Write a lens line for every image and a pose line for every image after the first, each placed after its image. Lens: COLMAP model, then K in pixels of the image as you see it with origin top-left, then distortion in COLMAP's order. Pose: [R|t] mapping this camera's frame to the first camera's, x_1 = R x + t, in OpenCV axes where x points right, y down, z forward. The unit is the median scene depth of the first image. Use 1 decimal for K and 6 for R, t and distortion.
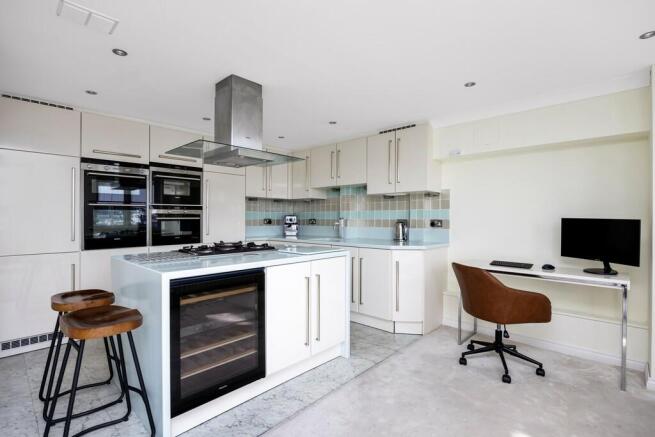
lens RADIAL K [[307.4, 0, 327.5], [0, 307.4, 218.5], [0, 0, 1]] dist [-0.013395, 0.000371]
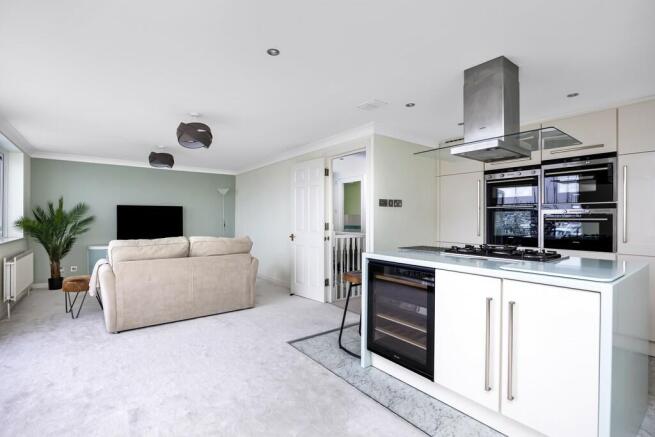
lens RADIAL K [[307.4, 0, 327.5], [0, 307.4, 218.5], [0, 0, 1]] dist [-0.013395, 0.000371]
pose [[-0.161753, -0.001610, -0.986830, 0.483789], [-0.007070, 0.999975, -0.000473, 0.002284], [0.986806, 0.006900, -0.161761, 0.492986]]
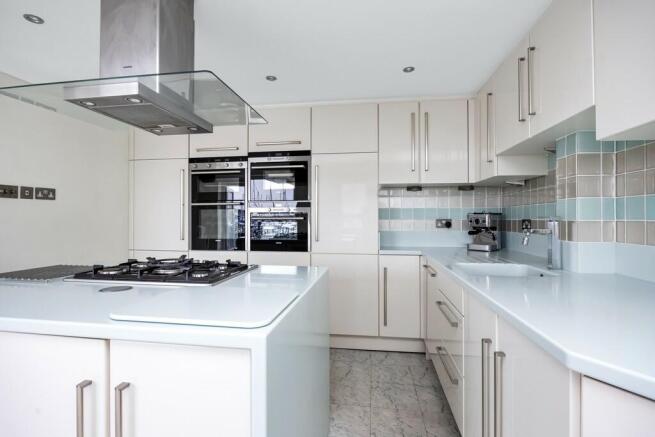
lens RADIAL K [[307.4, 0, 327.5], [0, 307.4, 218.5], [0, 0, 1]] dist [-0.013395, 0.000371]
pose [[0.570805, 0.000705, -0.821085, 0.252997], [-0.000007, 1.000000, 0.000854, -0.001043], [0.821086, -0.000482, 0.570805, 0.696615]]
